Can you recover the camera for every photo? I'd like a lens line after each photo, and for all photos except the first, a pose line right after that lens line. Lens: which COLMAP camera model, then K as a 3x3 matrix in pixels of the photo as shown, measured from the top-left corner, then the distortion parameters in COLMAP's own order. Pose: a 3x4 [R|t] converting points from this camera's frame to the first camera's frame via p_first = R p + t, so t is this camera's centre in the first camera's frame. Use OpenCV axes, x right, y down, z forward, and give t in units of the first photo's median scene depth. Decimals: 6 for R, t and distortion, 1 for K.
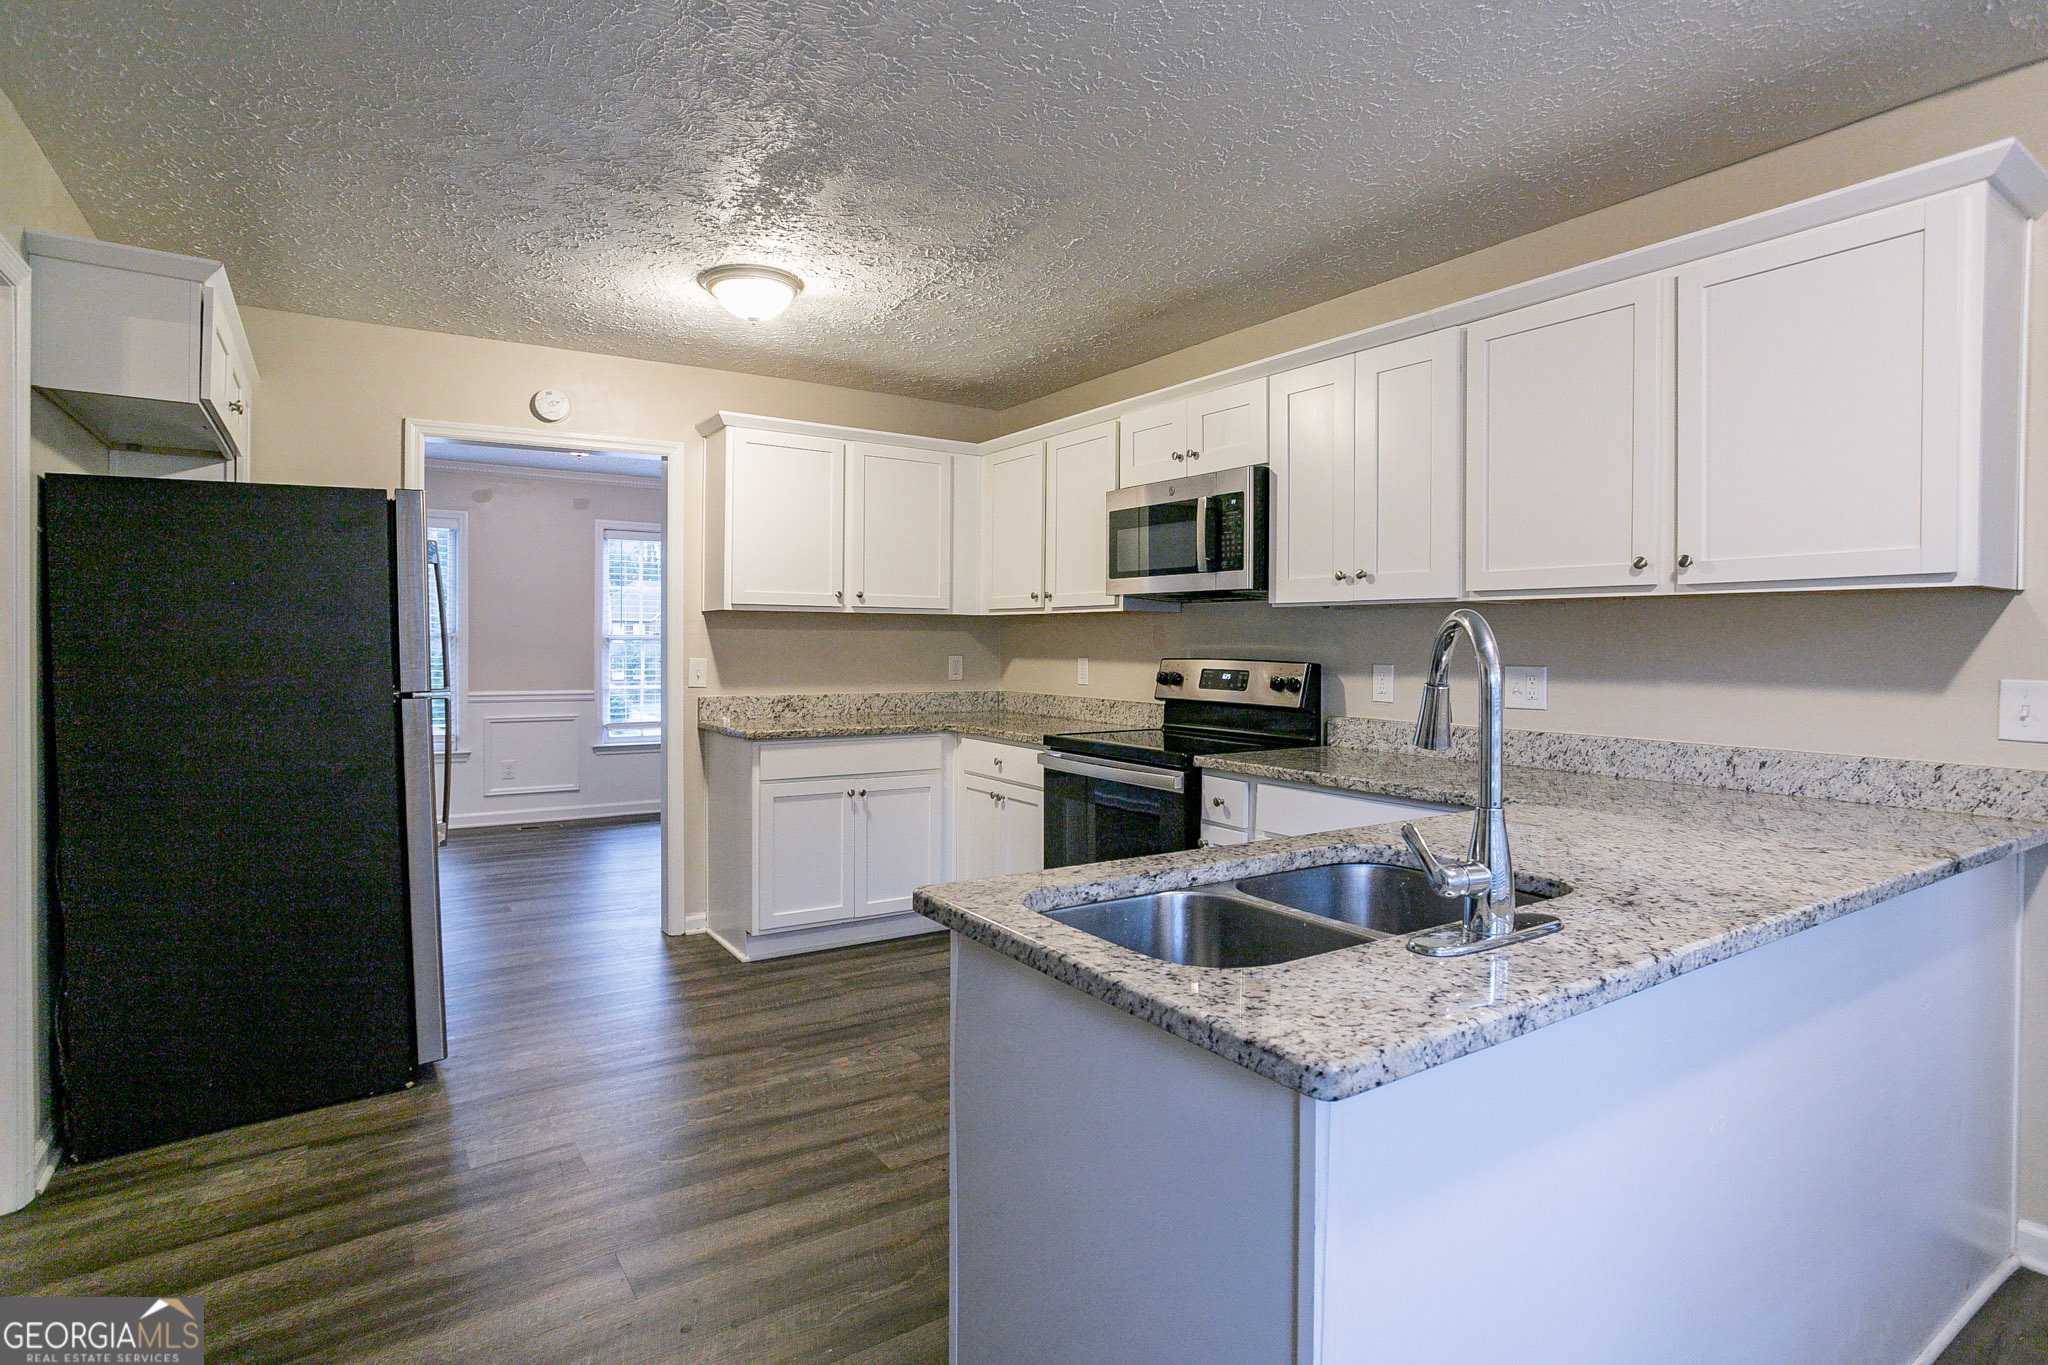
lens RADIAL K [[1065.7, 0, 1030.1], [0, 1065.7, 668.6], [0, 0, 1]] dist [0.001051, 0.001558]
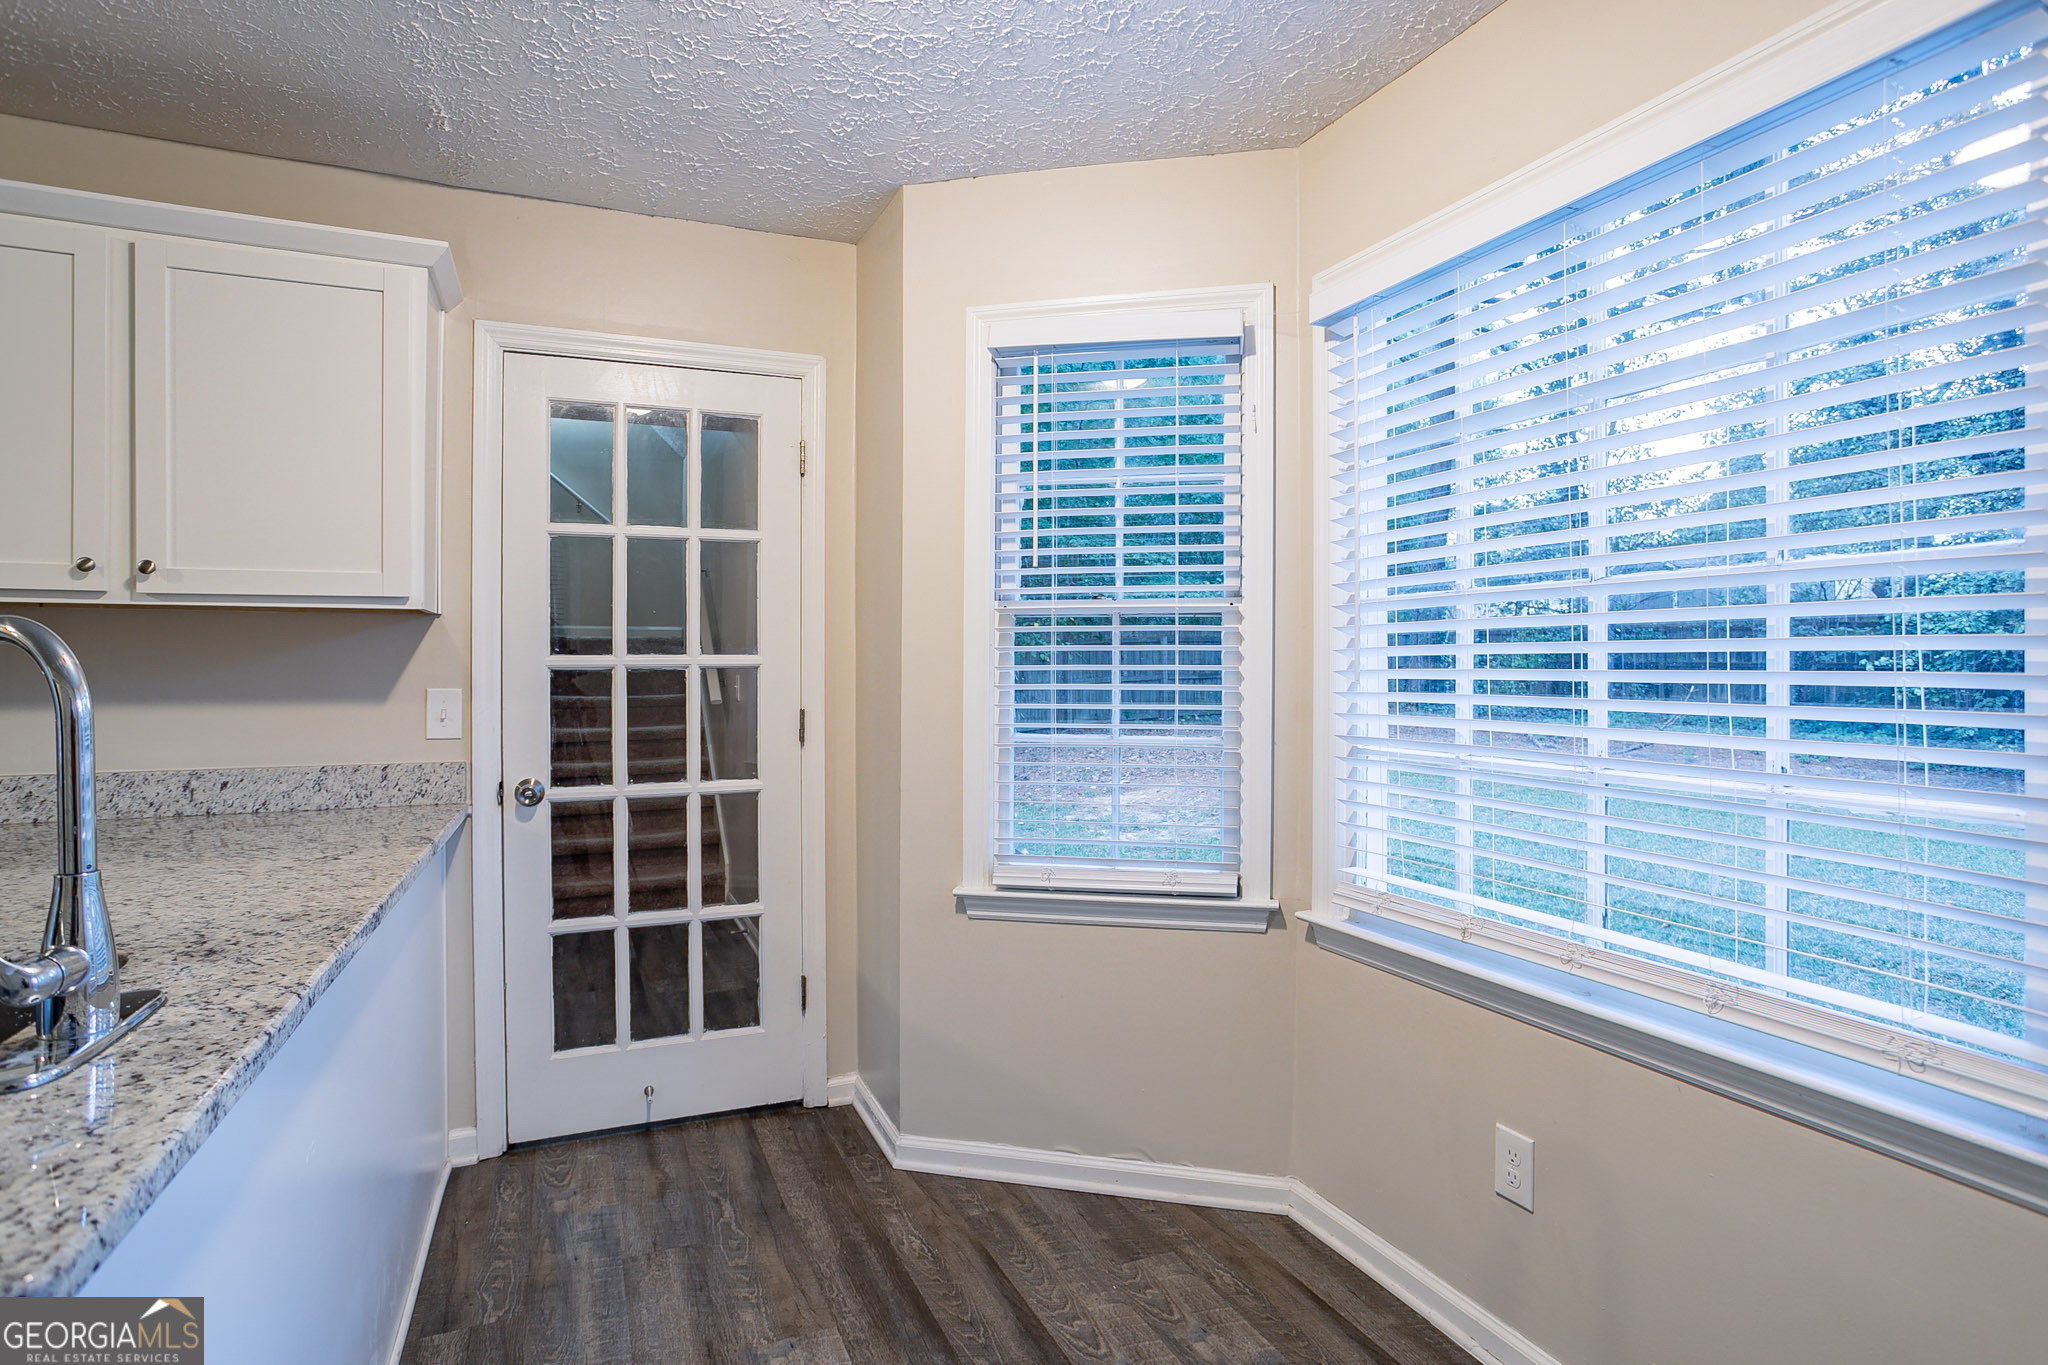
lens RADIAL K [[1065.7, 0, 1025.4], [0, 1065.7, 676.6], [0, 0, 1]] dist [0.001051, 0.001558]
pose [[0.175346, -0.018709, 0.984329, -0.147080], [0.025566, 0.999569, 0.014444, -0.003570], [-0.984175, 0.022632, 0.175749, 0.131370]]
